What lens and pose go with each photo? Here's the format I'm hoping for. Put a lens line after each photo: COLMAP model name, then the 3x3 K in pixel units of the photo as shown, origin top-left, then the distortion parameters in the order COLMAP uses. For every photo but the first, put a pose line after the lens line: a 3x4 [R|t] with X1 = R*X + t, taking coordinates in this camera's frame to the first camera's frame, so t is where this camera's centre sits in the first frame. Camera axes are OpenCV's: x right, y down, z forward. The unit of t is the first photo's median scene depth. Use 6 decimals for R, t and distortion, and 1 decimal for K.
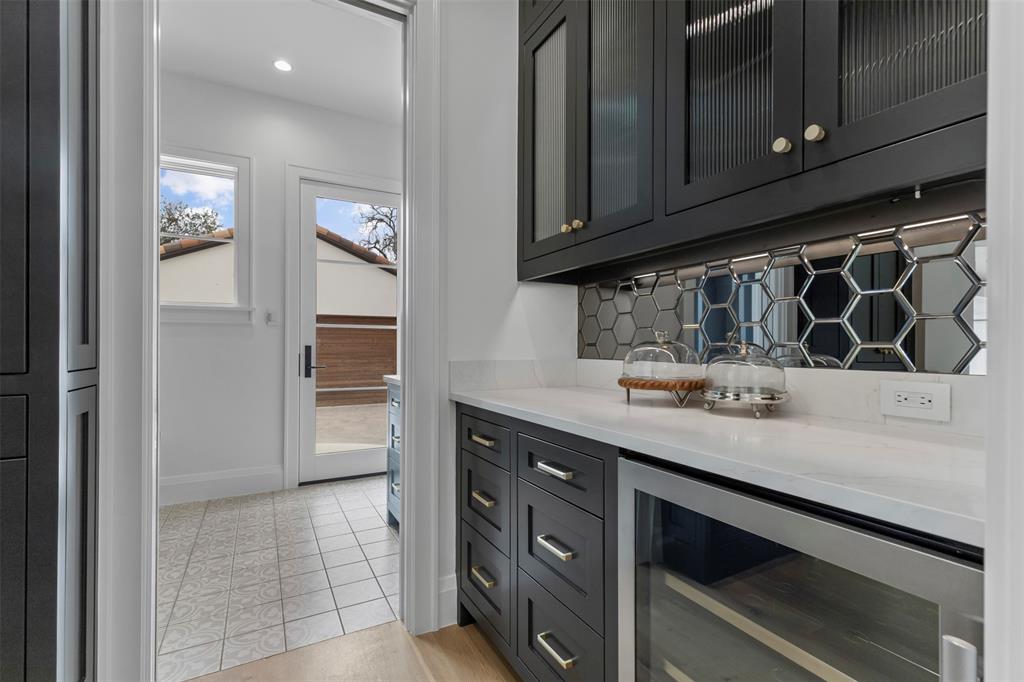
lens RADIAL K [[464.0, 0, 516.5], [0, 464.0, 342.9], [0, 0, 1]] dist [0.005301, -0.000061]
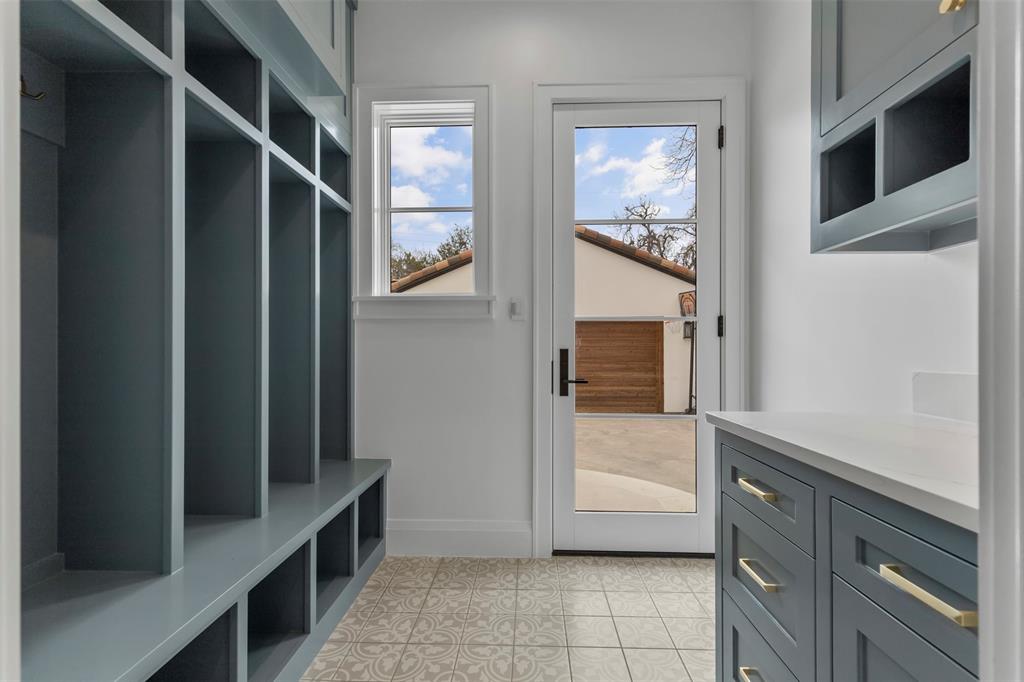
lens RADIAL K [[464.0, 0, 516.5], [0, 464.0, 342.9], [0, 0, 1]] dist [0.005301, -0.000061]
pose [[0.862251, -0.007277, -0.506429, -0.168072], [0.003291, 0.999956, -0.008765, 0.002844], [0.506470, 0.005891, 0.862237, 0.386195]]
